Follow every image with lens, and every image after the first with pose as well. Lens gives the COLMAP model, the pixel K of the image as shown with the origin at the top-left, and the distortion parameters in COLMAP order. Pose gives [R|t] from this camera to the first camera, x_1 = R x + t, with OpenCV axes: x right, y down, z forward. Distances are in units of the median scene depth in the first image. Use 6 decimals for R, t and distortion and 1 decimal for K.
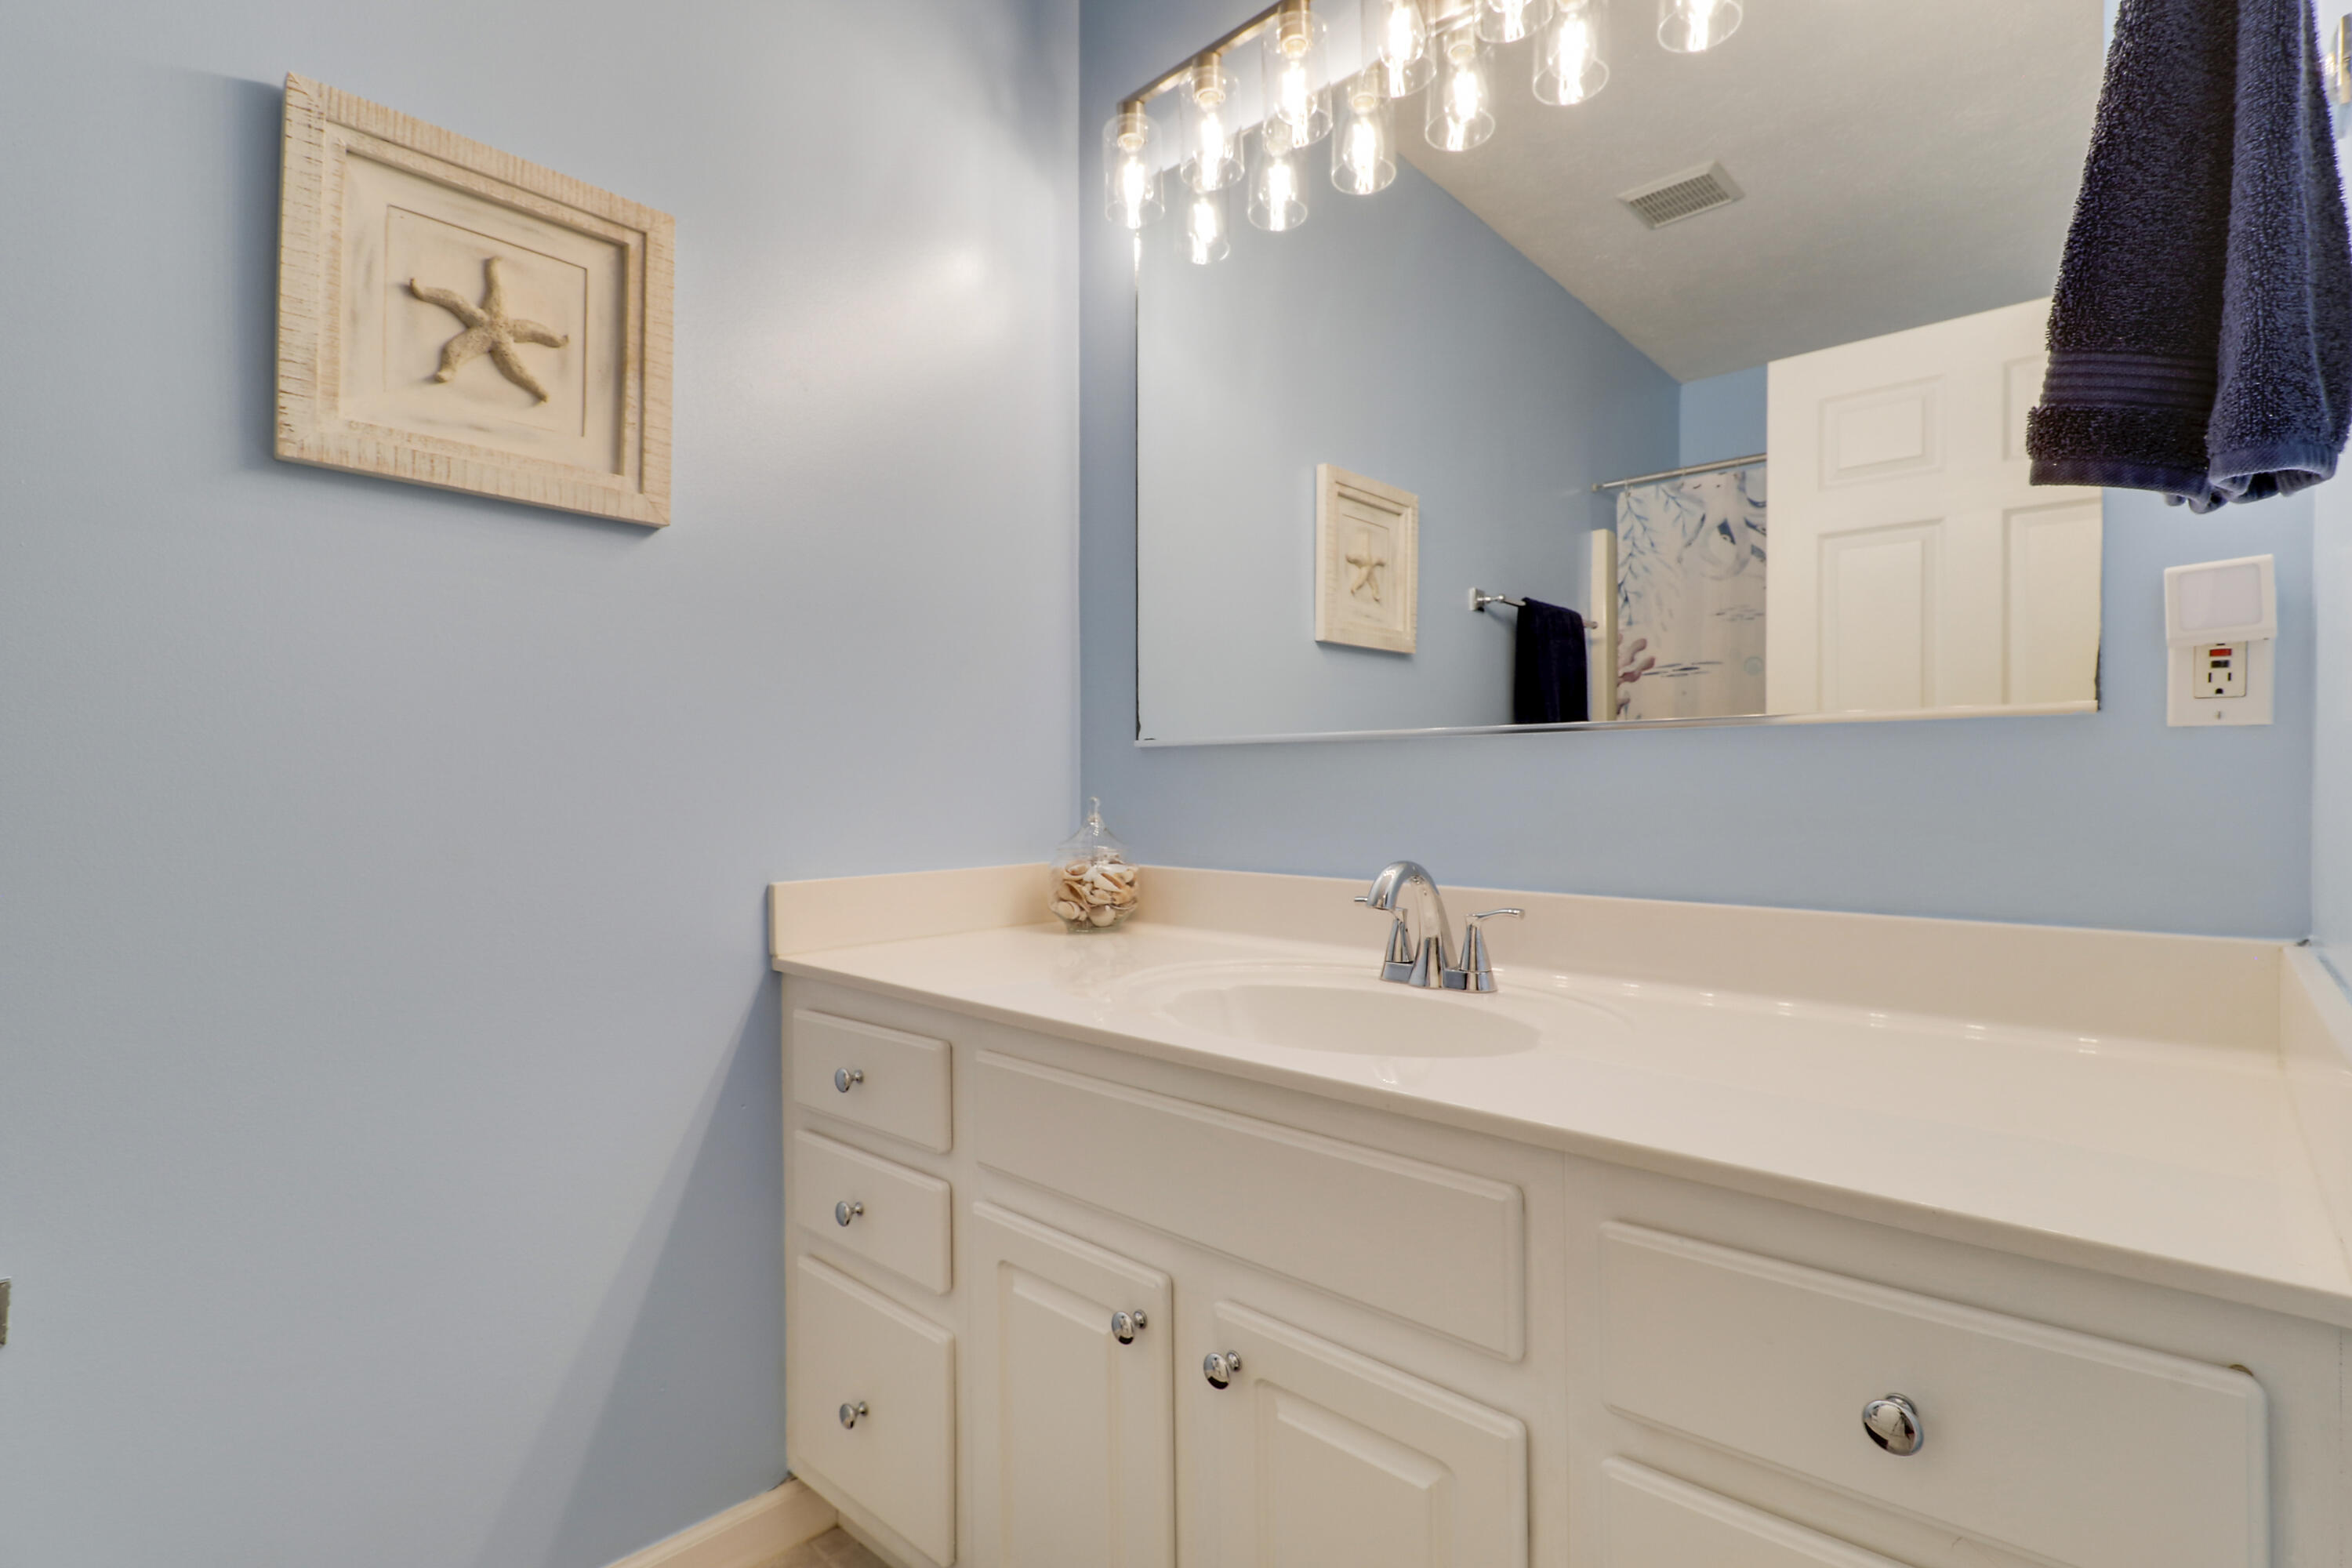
lens RADIAL K [[1112.2, 0, 1176.5], [0, 1112.2, 824.0], [0, 0, 1]] dist [-0.001352, -0.000179]
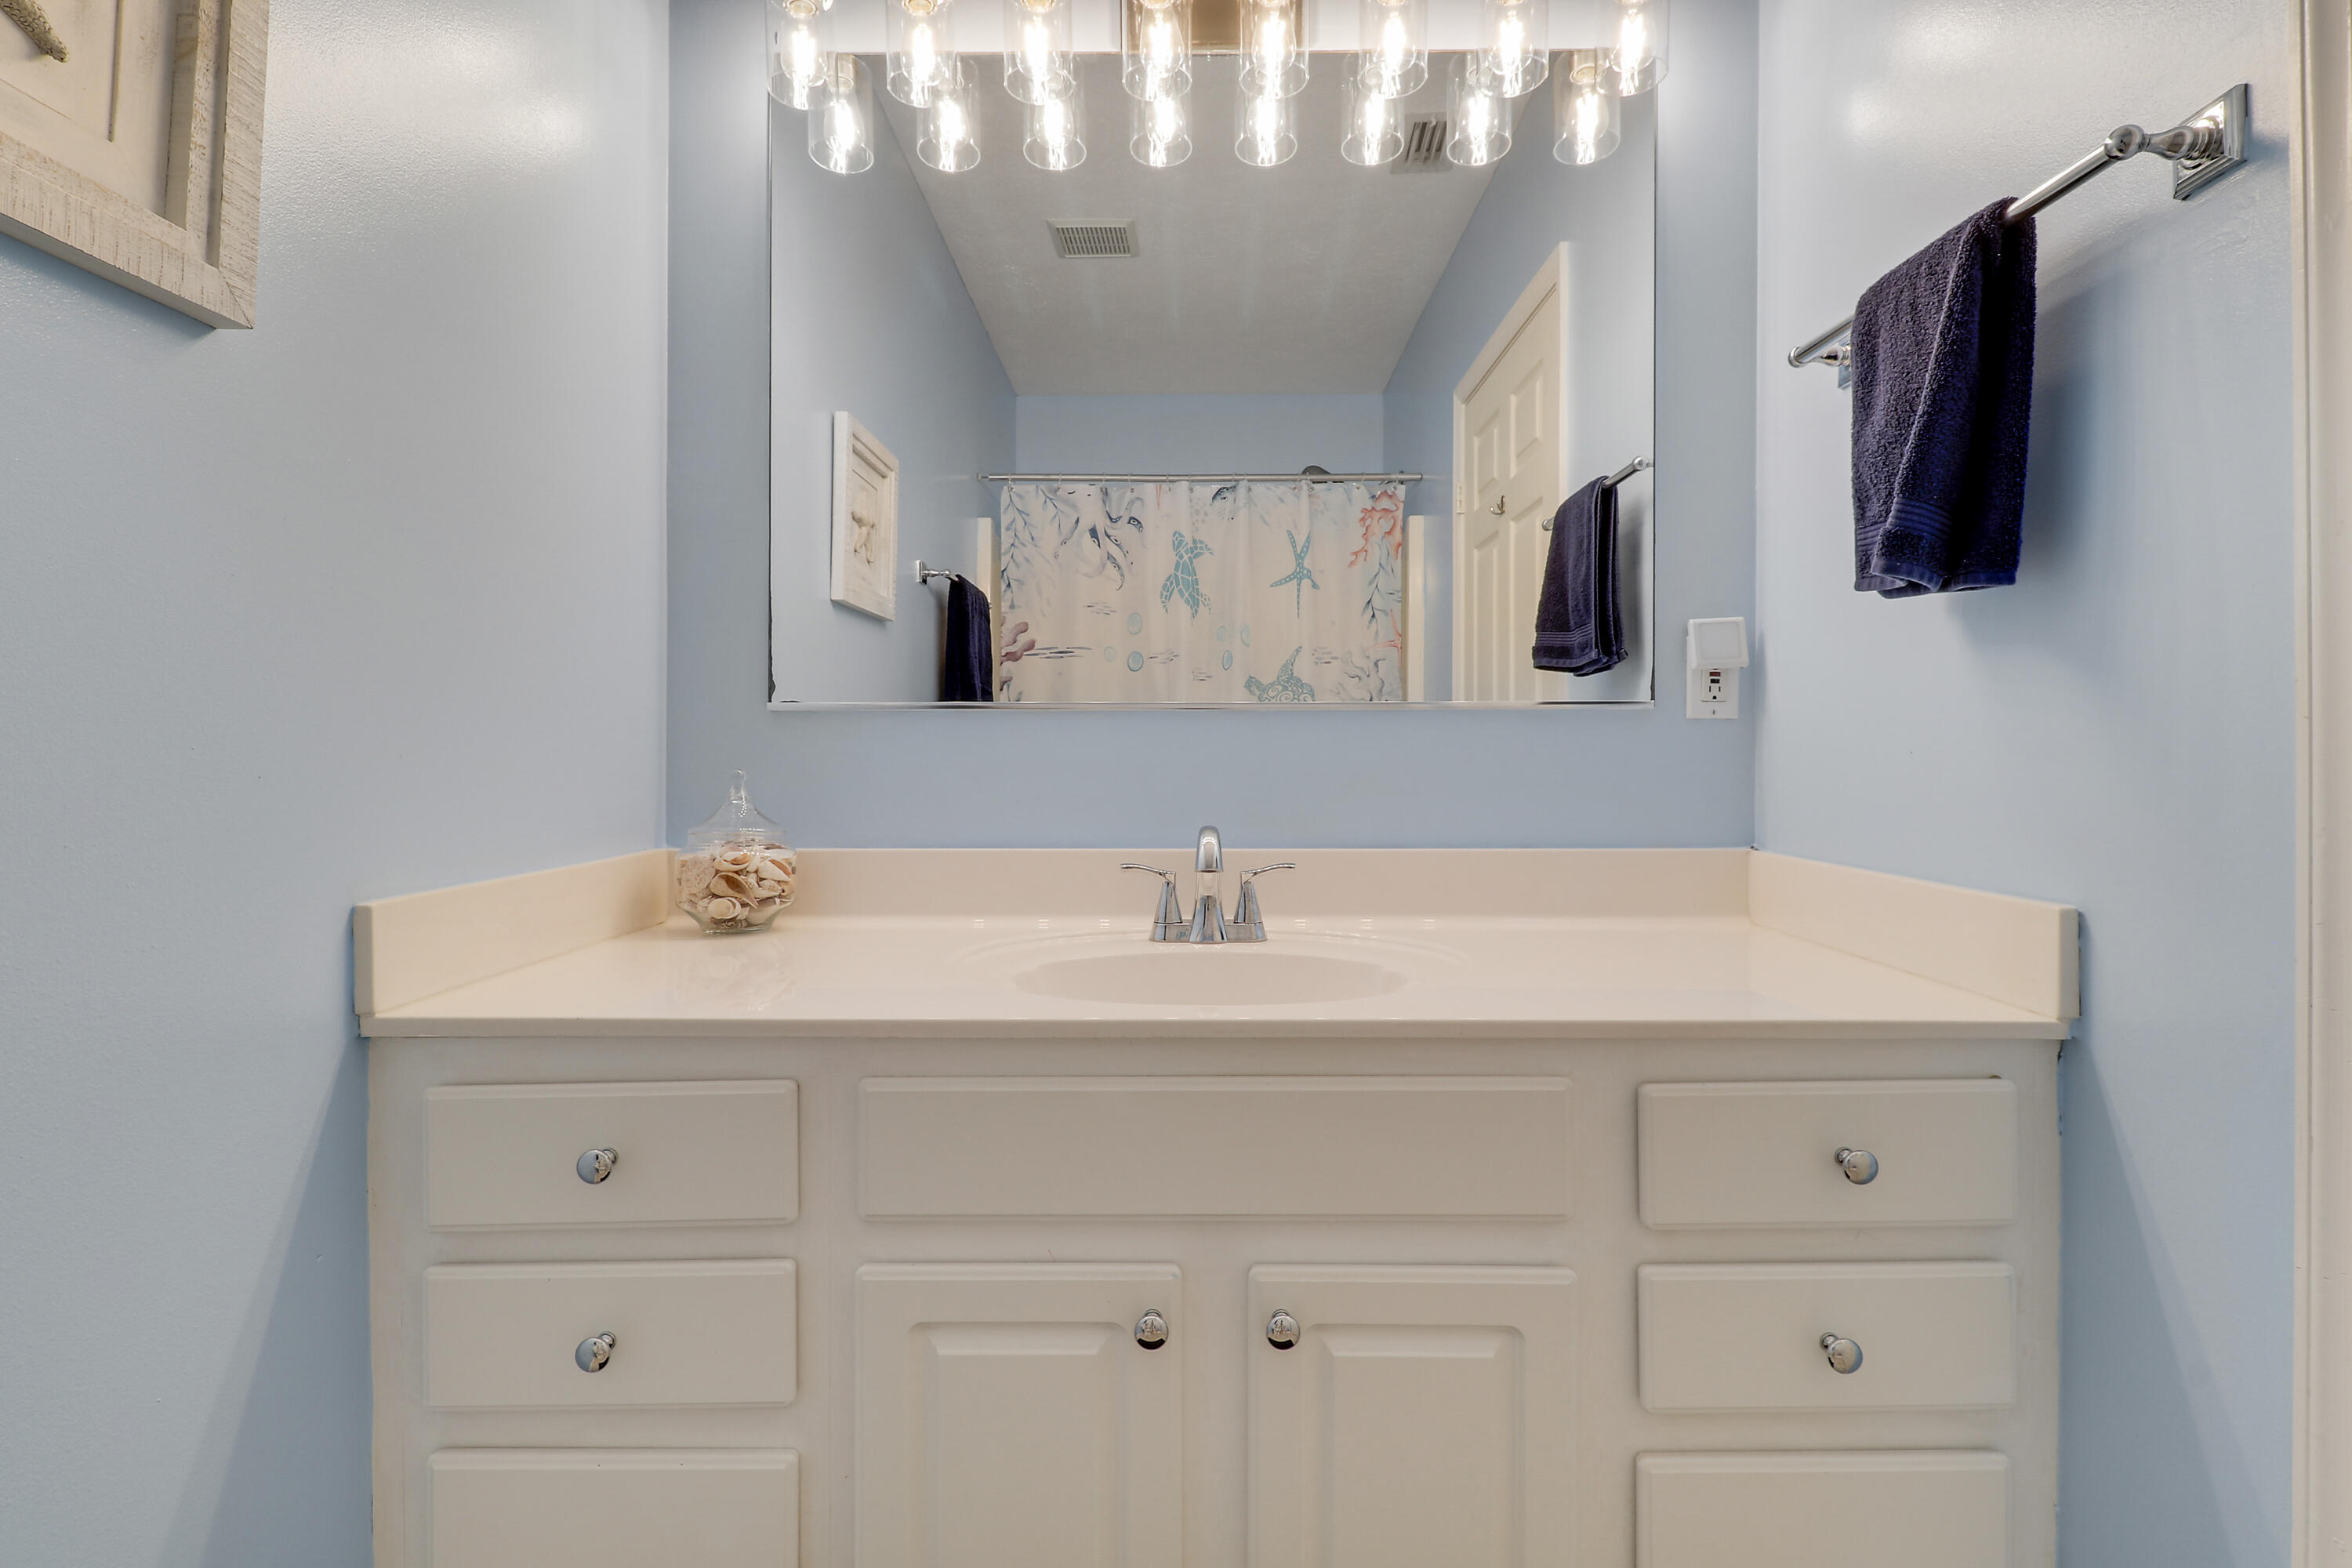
lens RADIAL K [[1110.0, 0, 1176.0], [0, 1110.0, 784.0], [0, 0, 1]] dist [-0.001847, -0.005811]
pose [[0.742935, -0.015989, 0.669172, -0.387612], [0.022846, 0.999738, -0.001478, -0.004511], [-0.668973, 0.016386, 0.743106, 0.168749]]
